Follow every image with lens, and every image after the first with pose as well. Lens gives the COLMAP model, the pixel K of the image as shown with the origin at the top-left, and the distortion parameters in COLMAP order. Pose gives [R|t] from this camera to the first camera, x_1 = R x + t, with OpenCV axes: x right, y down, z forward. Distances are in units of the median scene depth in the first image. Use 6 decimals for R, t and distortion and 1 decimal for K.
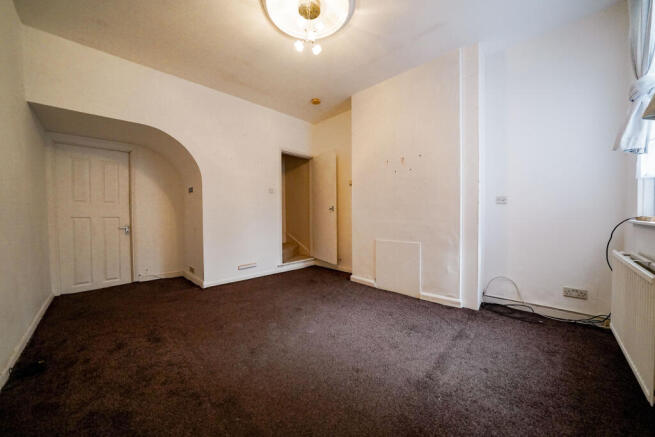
lens RADIAL K [[233.5, 0, 324.0], [0, 233.5, 219.9], [0, 0, 1]] dist [-0.019107, 0.000039]
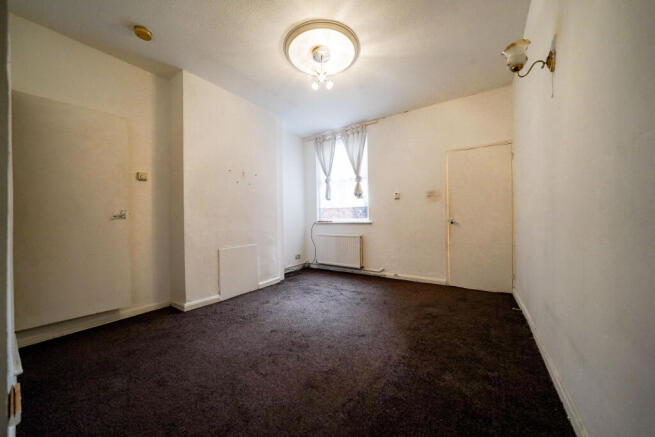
lens RADIAL K [[233.5, 0, 324.0], [0, 233.5, 219.9], [0, 0, 1]] dist [-0.019107, 0.000039]
pose [[-0.193022, 0.016550, 0.981055, -0.959690], [0.050376, 0.998706, -0.006937, -0.005781], [-0.979900, 0.048082, -0.193606, 0.949637]]
